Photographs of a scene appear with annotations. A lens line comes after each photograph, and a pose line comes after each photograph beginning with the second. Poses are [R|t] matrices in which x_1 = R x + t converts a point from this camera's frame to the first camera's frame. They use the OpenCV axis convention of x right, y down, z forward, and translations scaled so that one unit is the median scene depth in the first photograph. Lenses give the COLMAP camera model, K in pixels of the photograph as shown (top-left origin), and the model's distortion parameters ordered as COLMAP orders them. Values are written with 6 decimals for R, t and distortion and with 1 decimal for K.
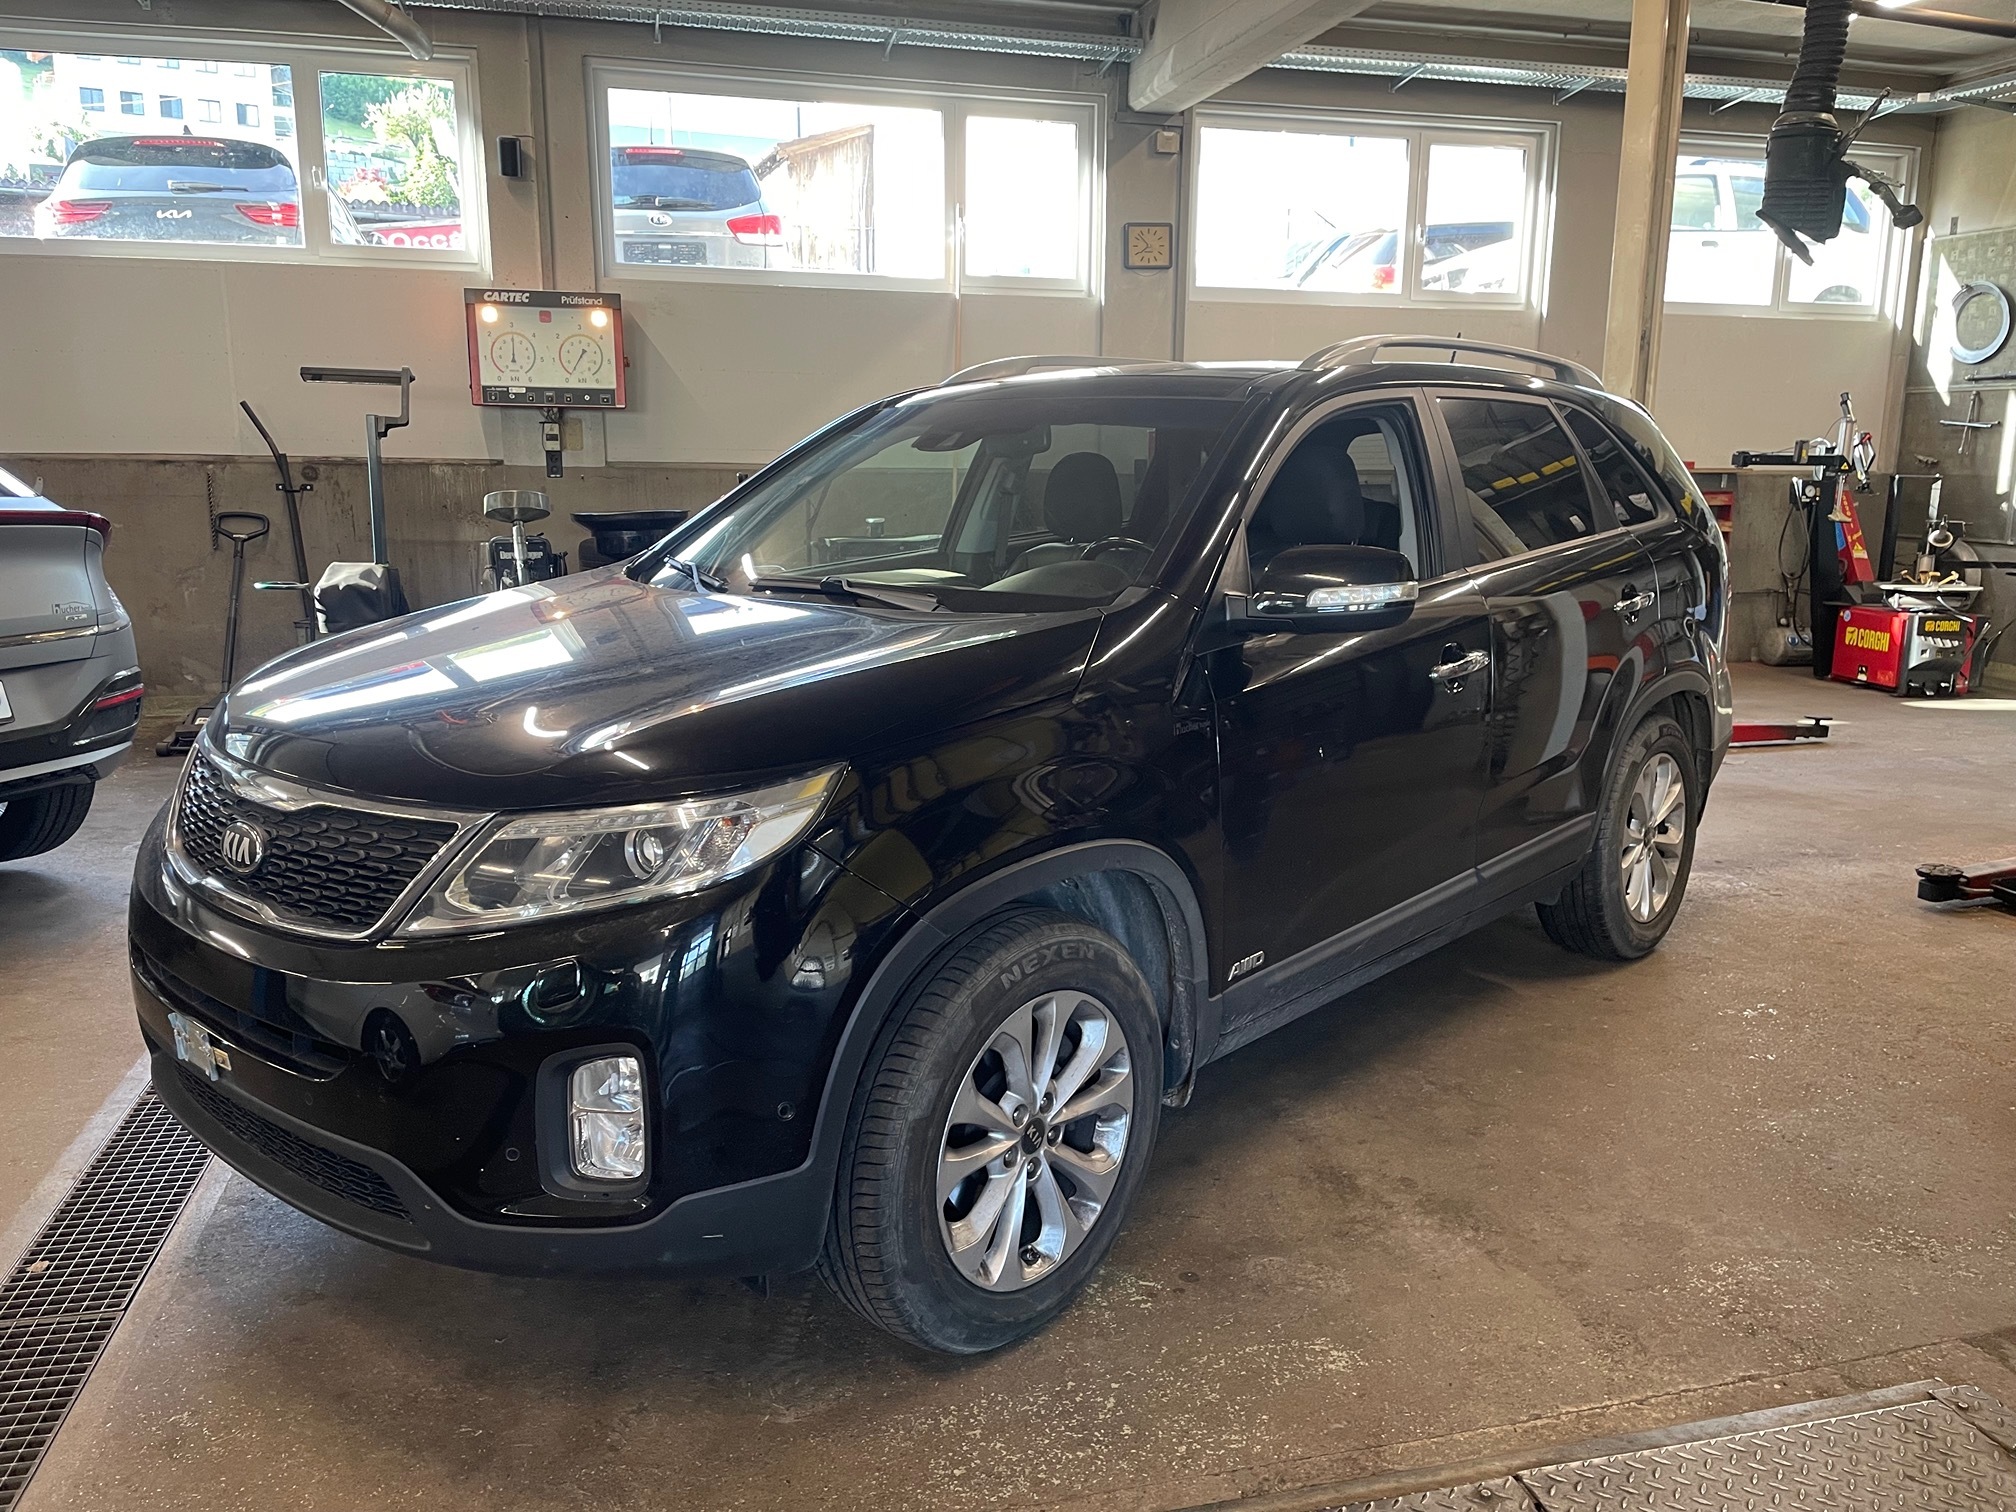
lens RADIAL K [[1533.3, 0, 1013.2], [0, 1533.3, 758.7], [0, 0, 1]] dist [0.086101, -0.118541]
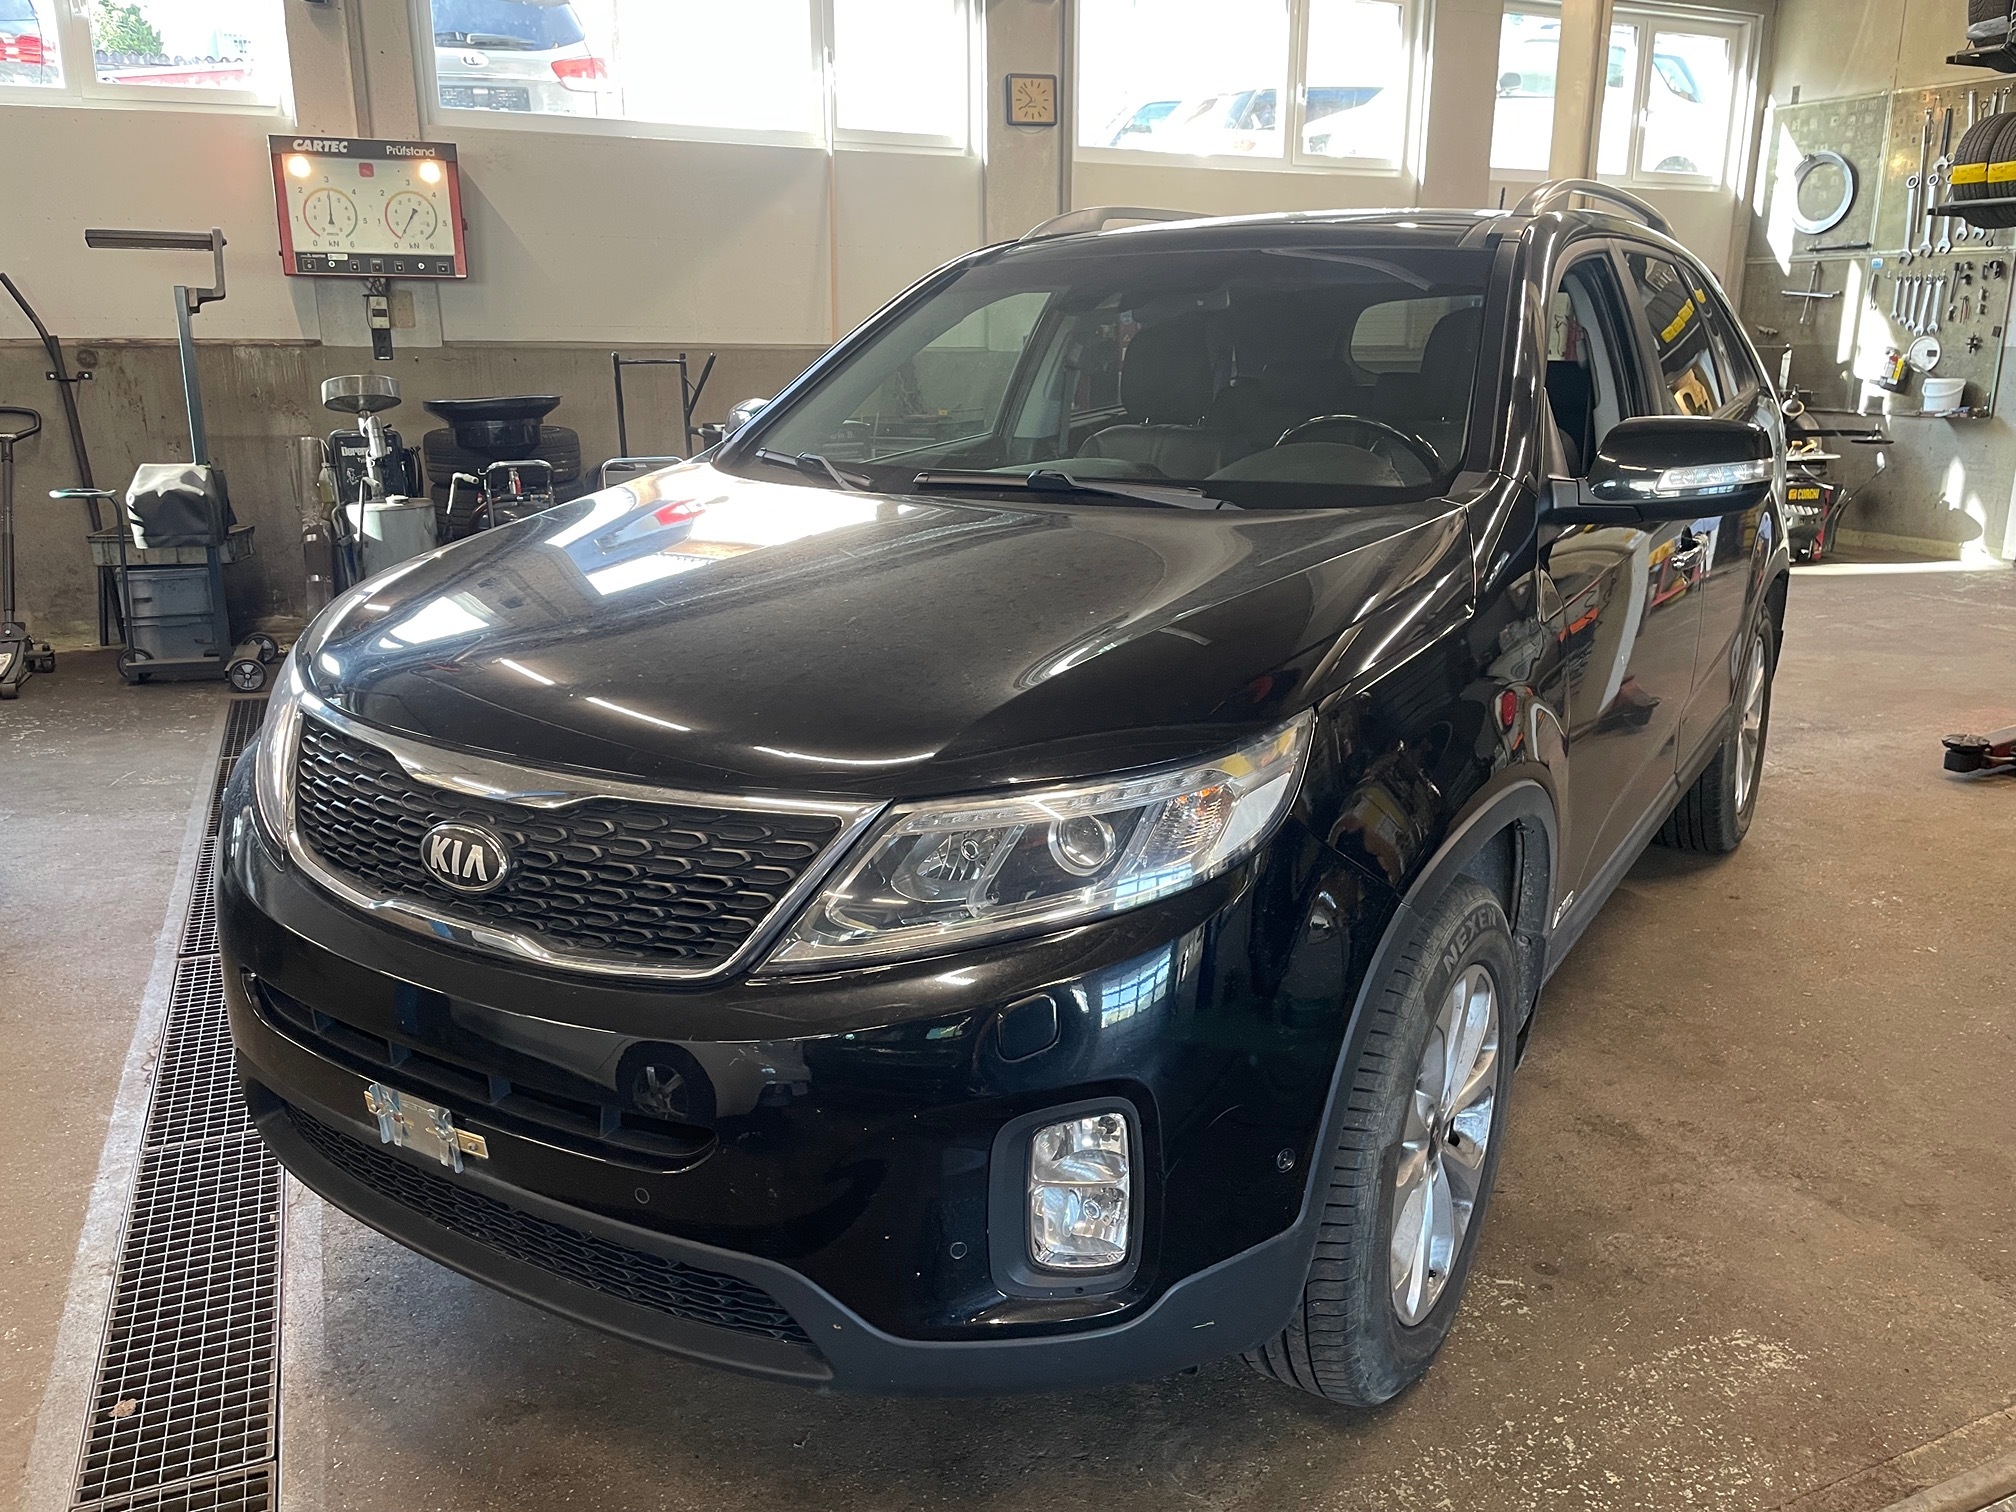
lens RADIAL K [[1533.3, 0, 1013.2], [0, 1533.3, 758.7], [0, 0, 1]] dist [0.086101, -0.118541]
pose [[0.985483, -0.051942, 0.161634, -0.104299], [0.040182, 0.996359, 0.075192, -0.010236], [-0.164951, -0.067606, 0.983982, 0.068984]]
